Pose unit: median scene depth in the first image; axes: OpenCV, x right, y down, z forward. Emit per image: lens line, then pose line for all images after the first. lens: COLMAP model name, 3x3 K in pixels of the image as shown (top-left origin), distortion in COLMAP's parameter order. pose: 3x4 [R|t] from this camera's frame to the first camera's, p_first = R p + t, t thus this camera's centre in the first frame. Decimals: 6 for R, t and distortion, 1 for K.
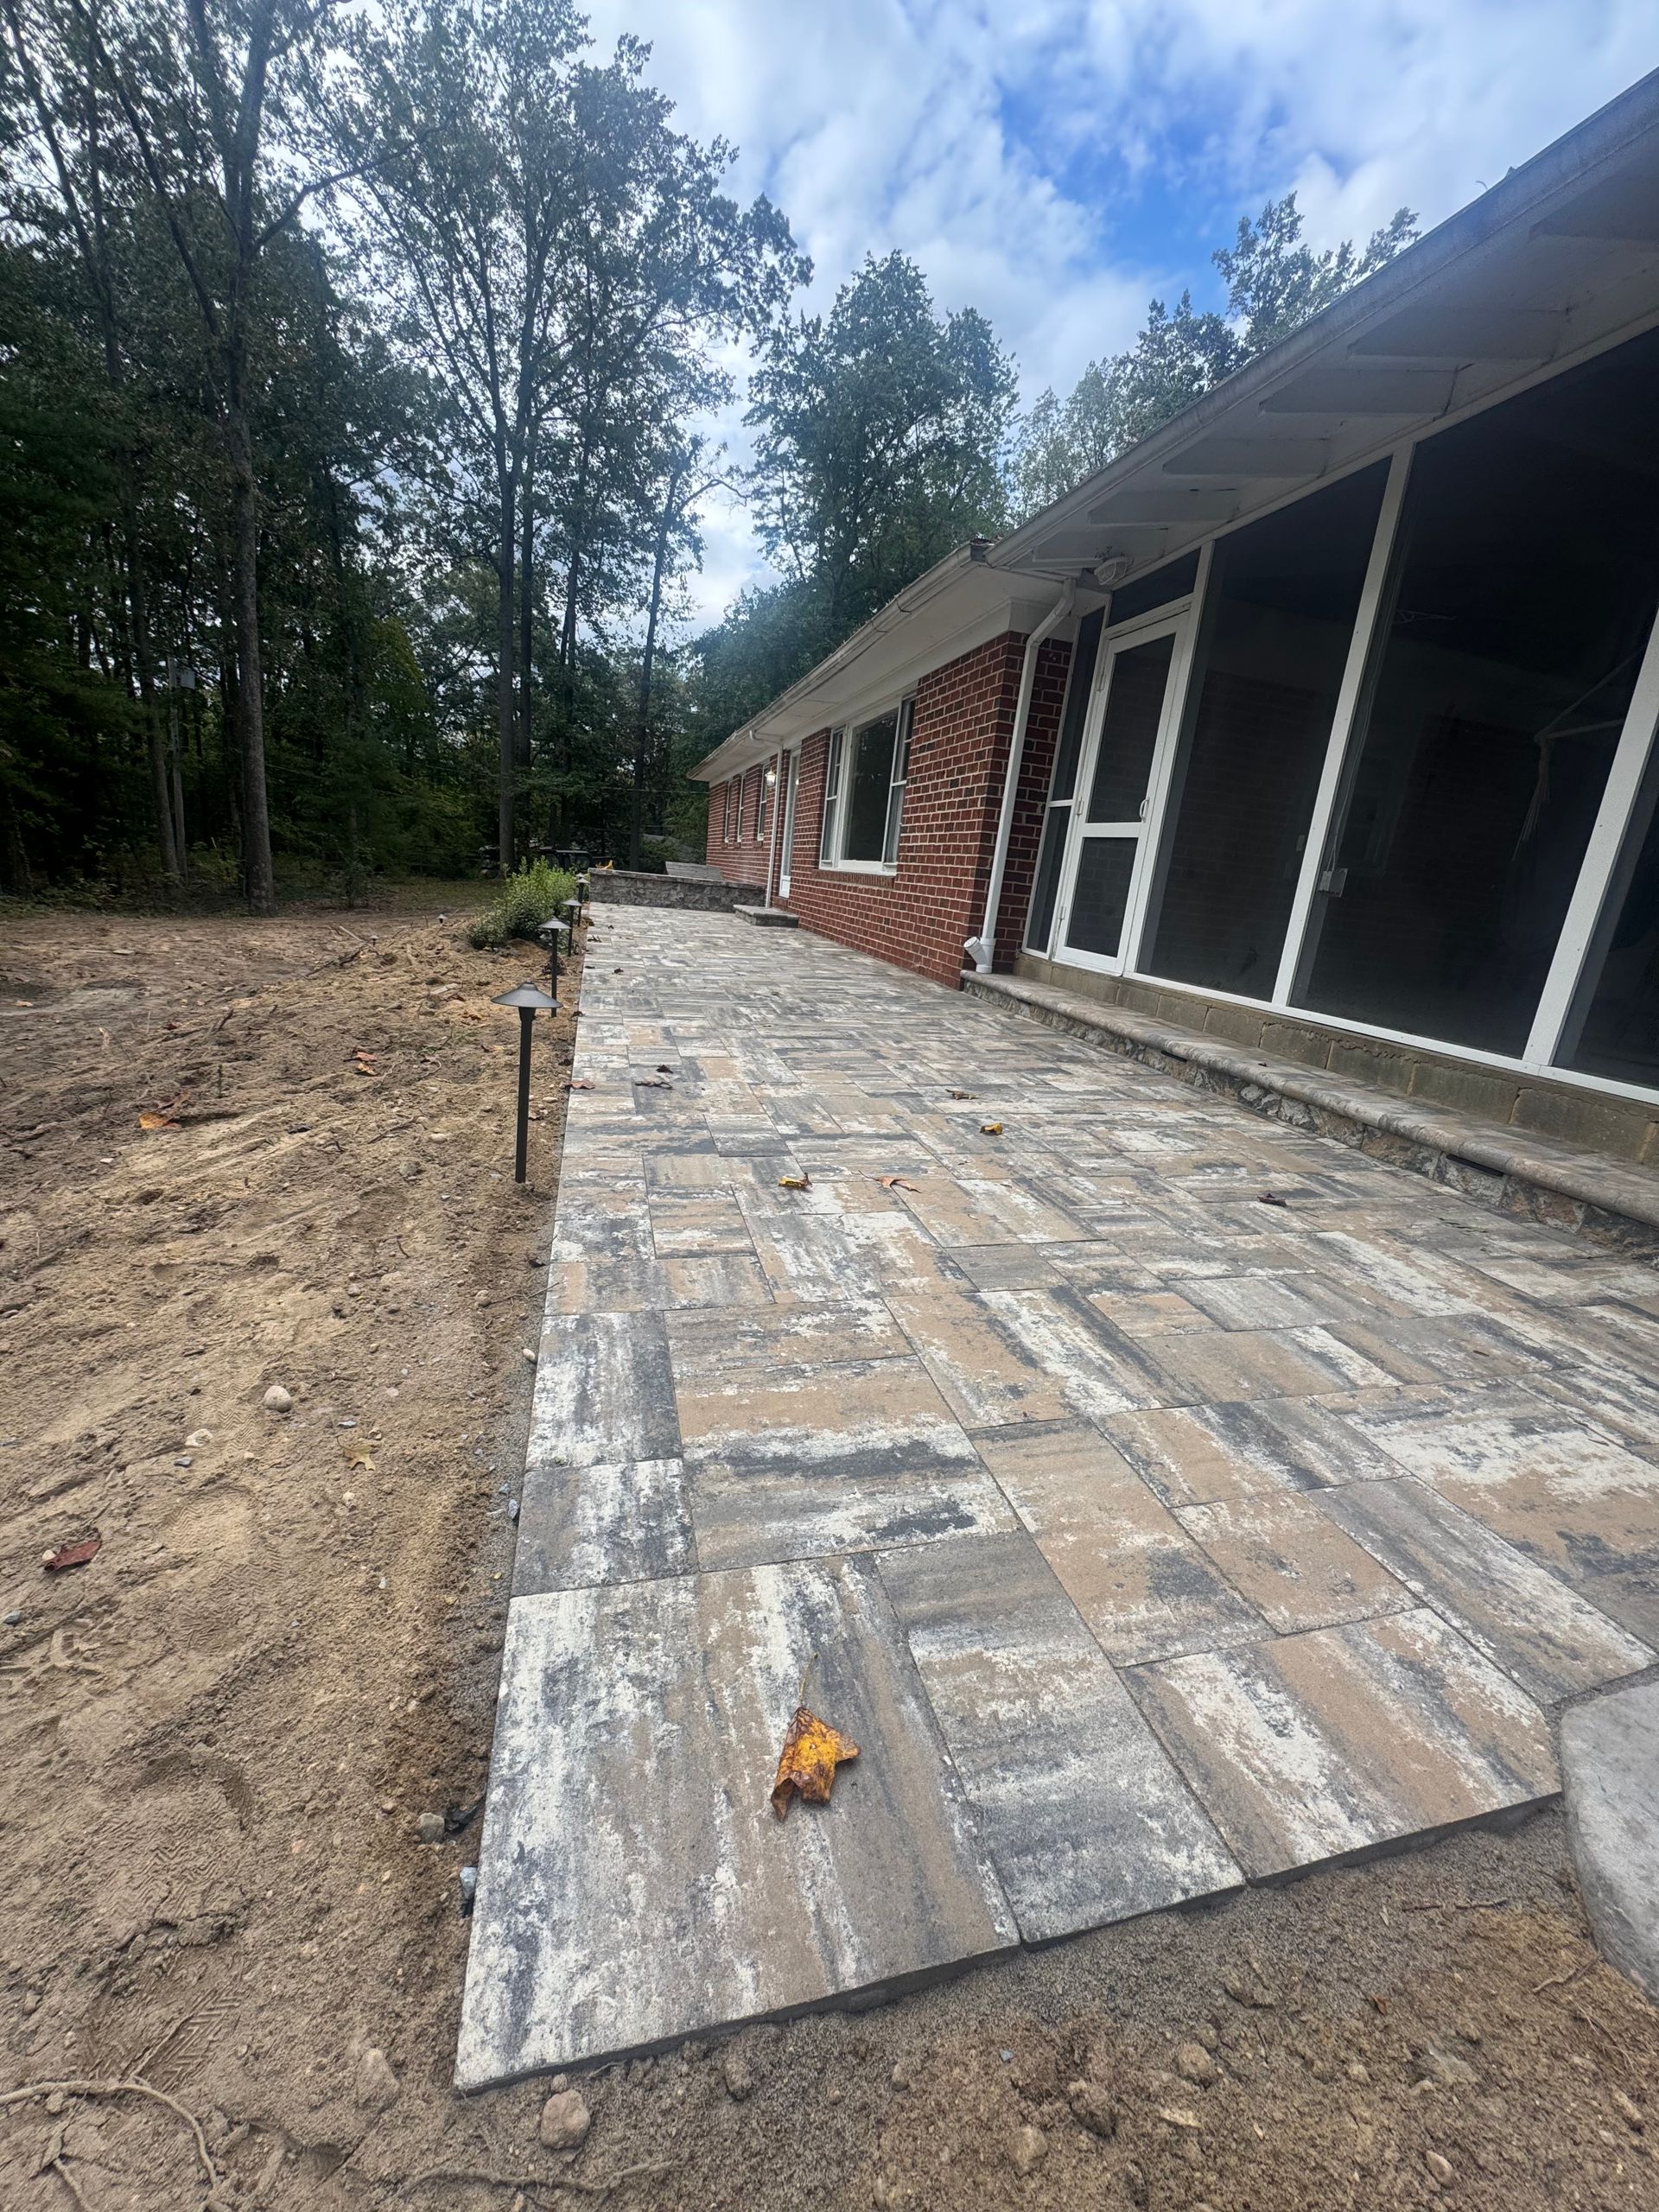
lens RADIAL K [[884.8, 0, 832.3], [0, 884.8, 1104.1], [0, 0, 1]] dist [-0.003443, 0.000347]
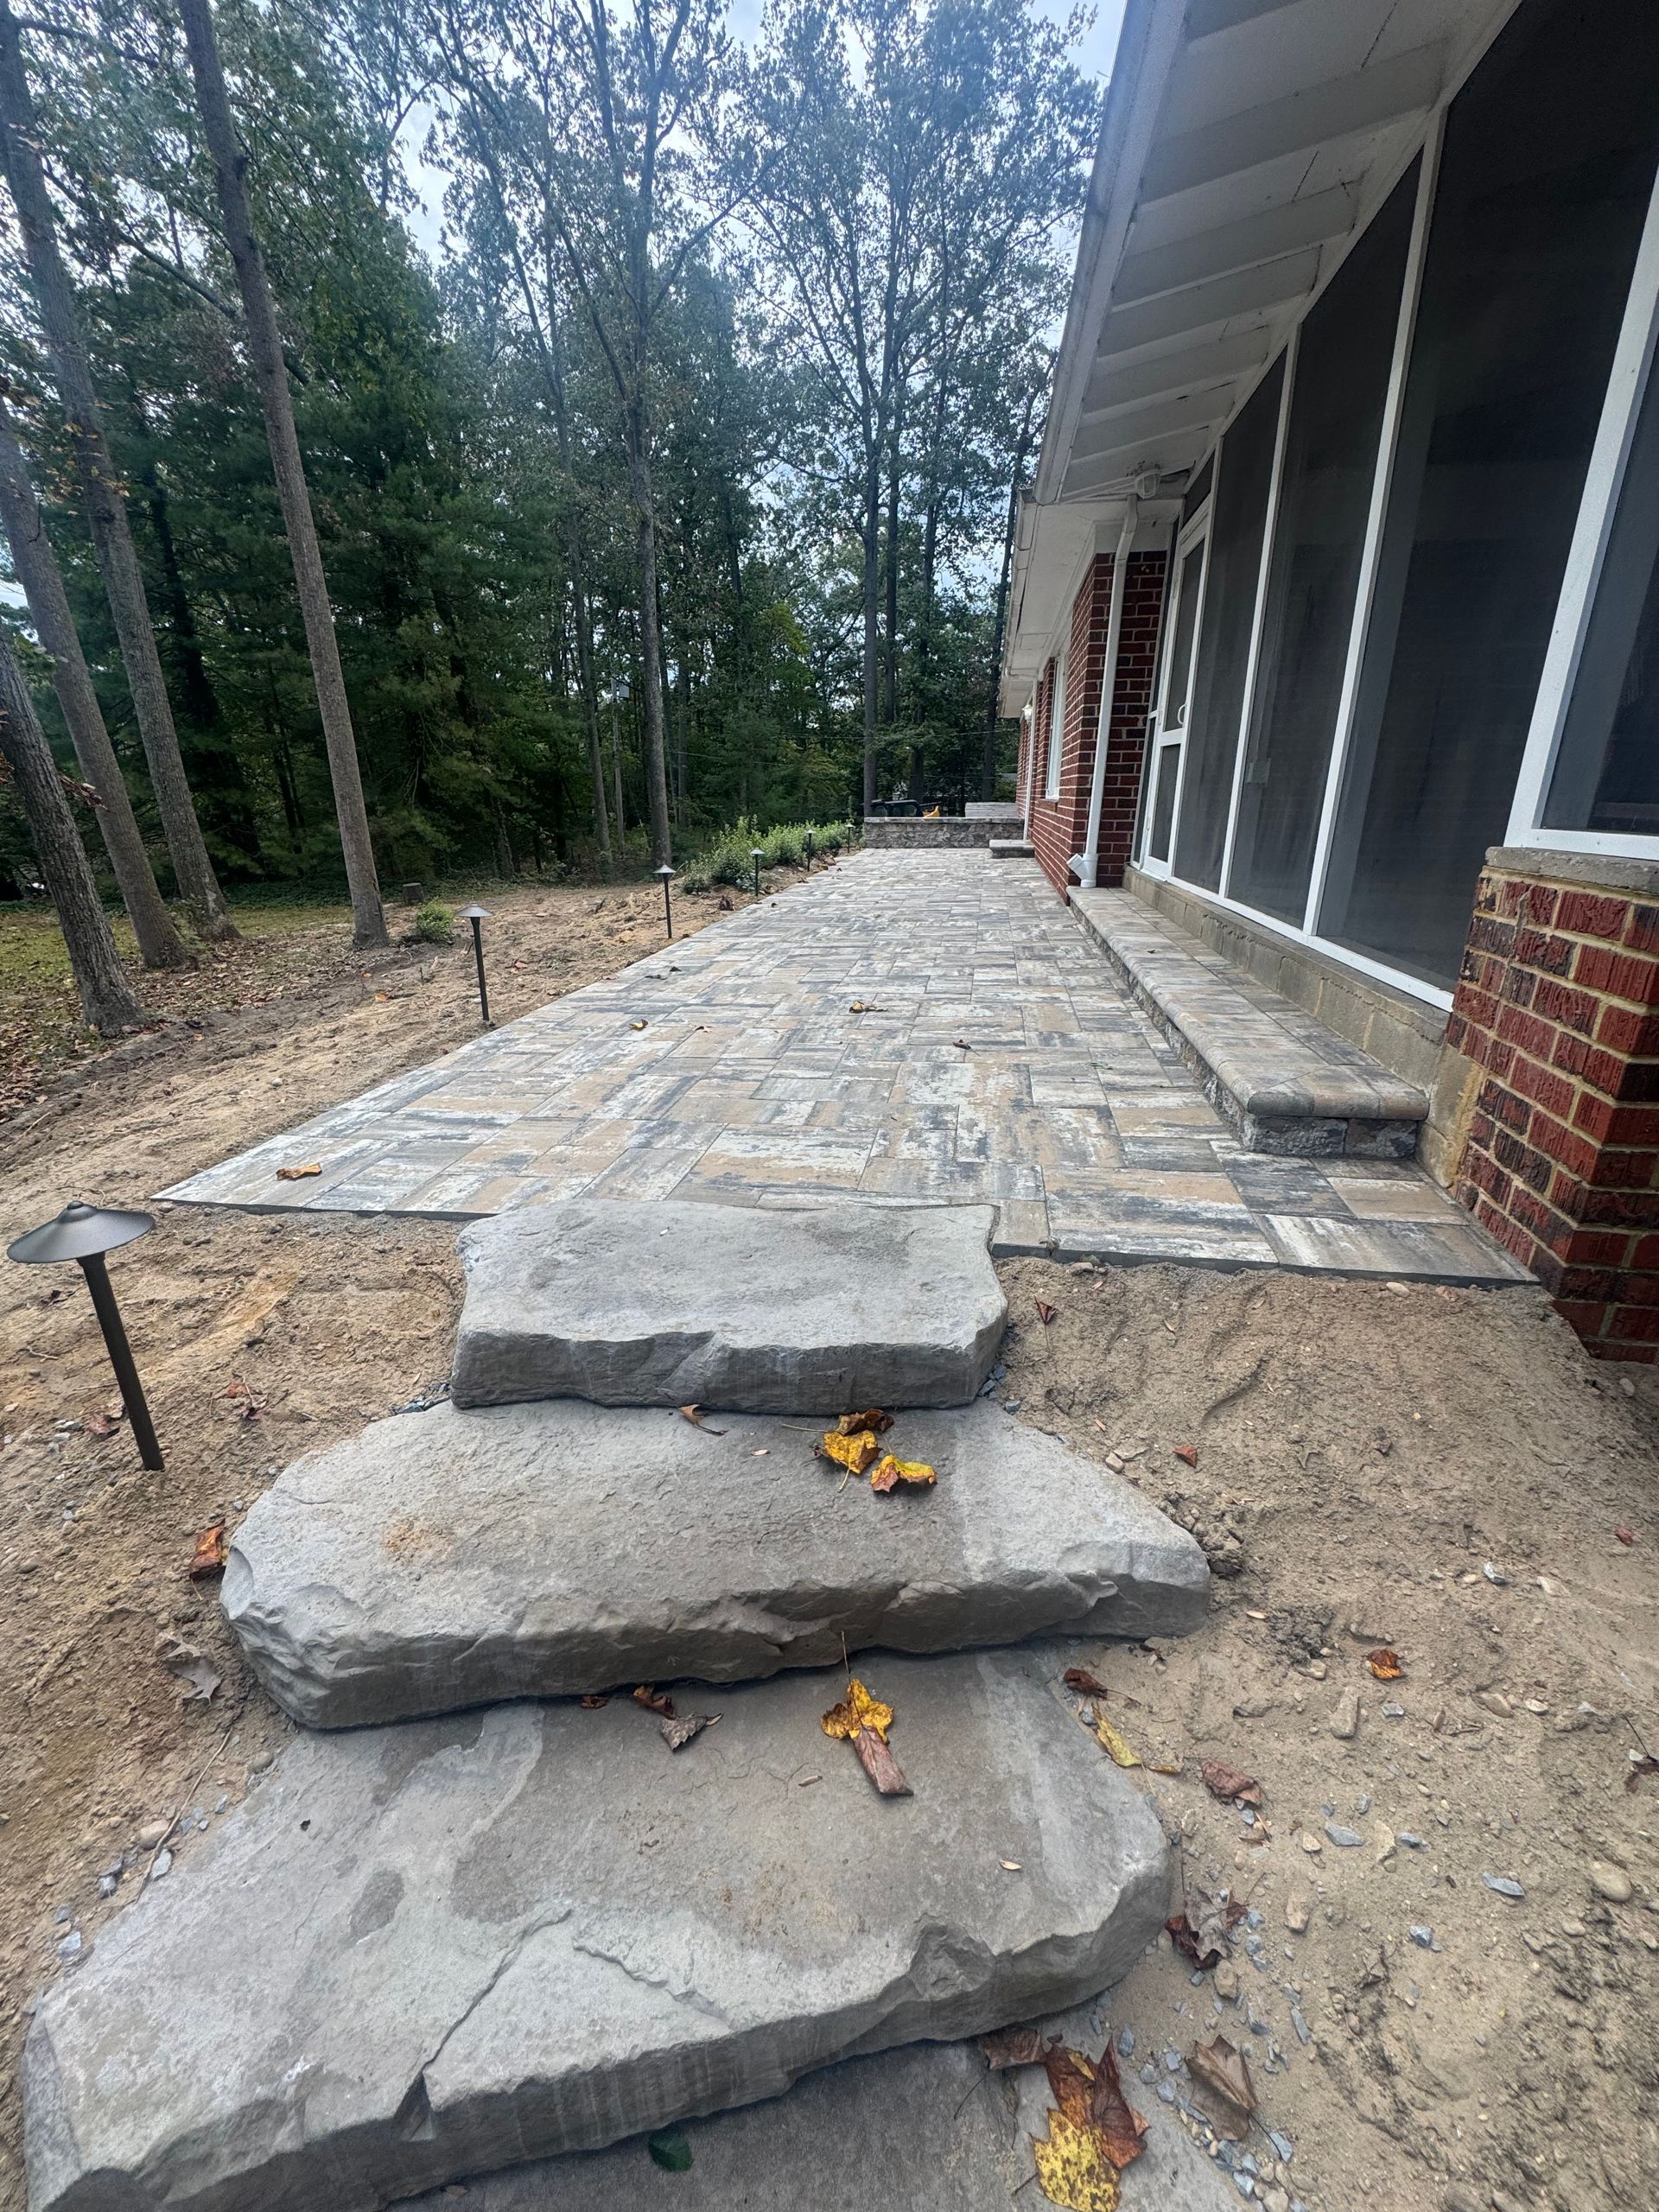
lens RADIAL K [[884.8, 0, 828.1], [0, 884.8, 1104.0], [0, 0, 1]] dist [-0.003443, 0.000347]
pose [[0.904963, 0.038666, -0.423729, 0.970133], [-0.012424, 0.997839, 0.064519, 0.127109], [0.425308, -0.053123, 0.903488, -0.285492]]
